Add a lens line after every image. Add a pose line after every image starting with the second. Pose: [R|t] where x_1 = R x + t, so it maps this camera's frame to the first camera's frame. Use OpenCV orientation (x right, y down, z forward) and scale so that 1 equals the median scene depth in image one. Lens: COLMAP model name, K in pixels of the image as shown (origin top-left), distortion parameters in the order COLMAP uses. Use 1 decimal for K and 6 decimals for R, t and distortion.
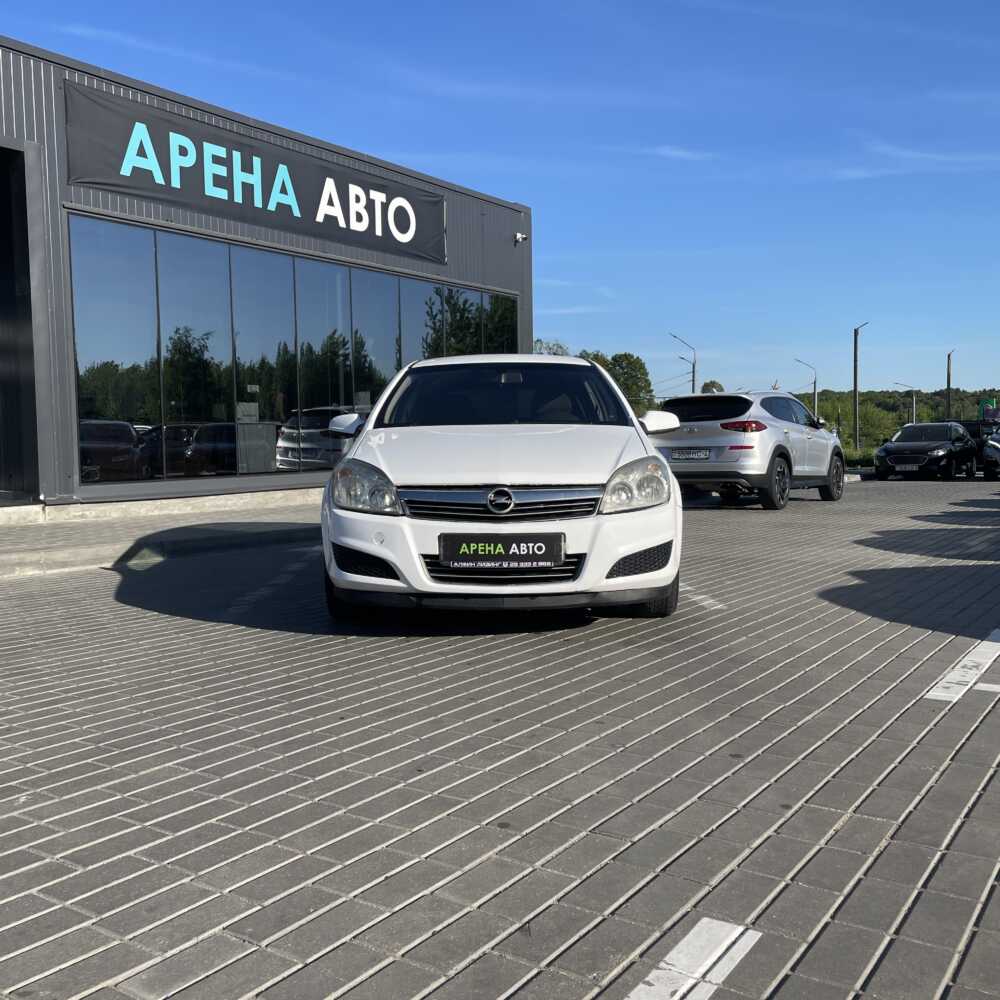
lens RADIAL K [[1040.5, 0, 492.6], [0, 1040.5, 495.4], [0, 0, 1]] dist [0.121355, -0.159512]
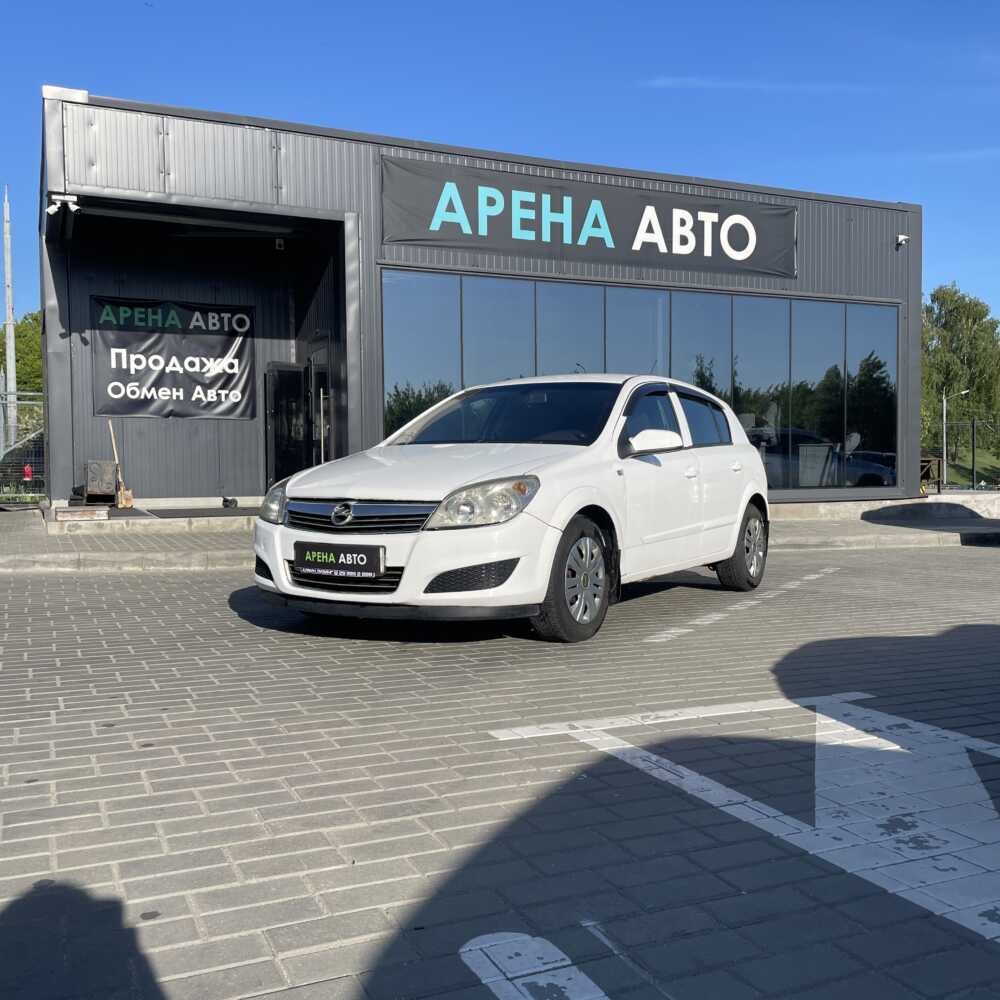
lens RADIAL K [[1040.5, 0, 492.6], [0, 1040.5, 495.4], [0, 0, 1]] dist [0.121355, -0.159512]
pose [[0.857403, 0.023978, -0.514087, 0.279633], [-0.036294, 0.999244, -0.013926, -0.001560], [0.513365, 0.030598, 0.857625, 0.064187]]
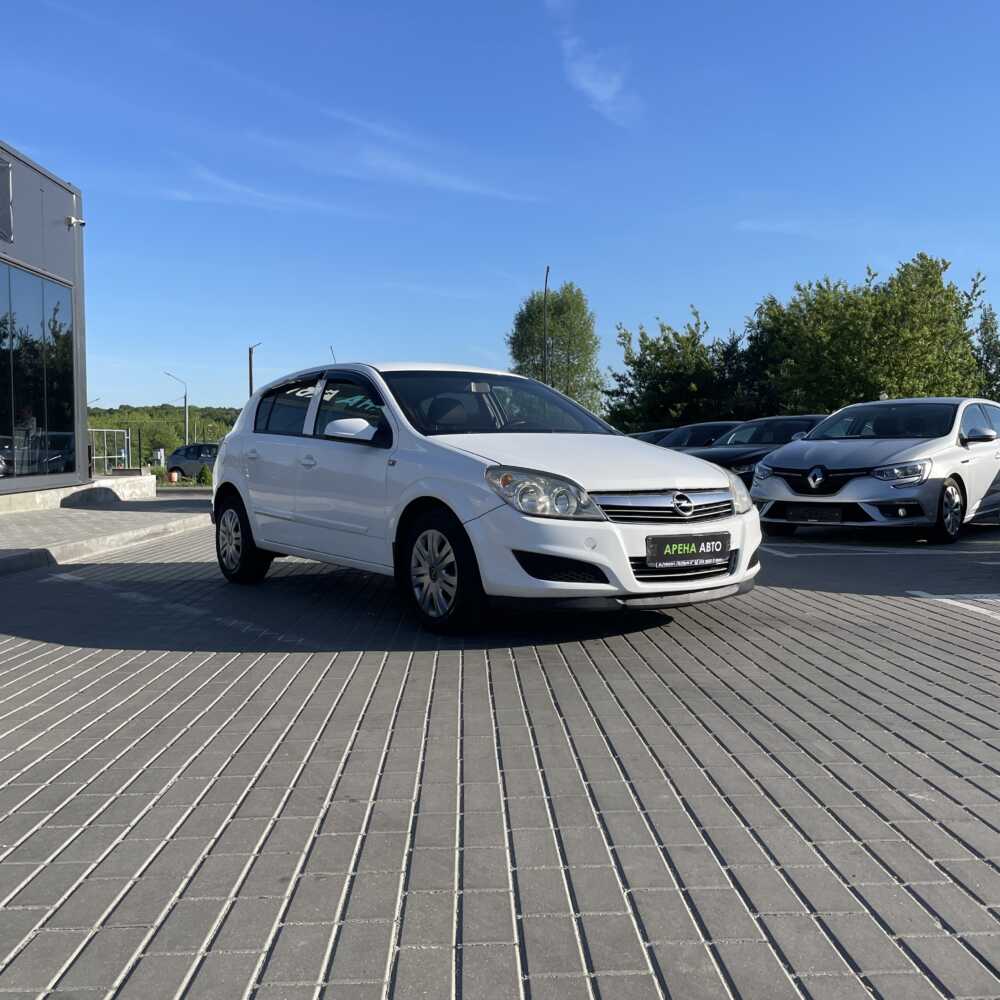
lens RADIAL K [[1040.5, 0, 492.6], [0, 1040.5, 495.4], [0, 0, 1]] dist [0.121355, -0.159512]
pose [[0.803636, -0.015606, 0.594917, -0.323339], [0.023586, 0.999706, -0.005637, -0.000979], [-0.594654, 0.018562, 0.803768, 0.098340]]
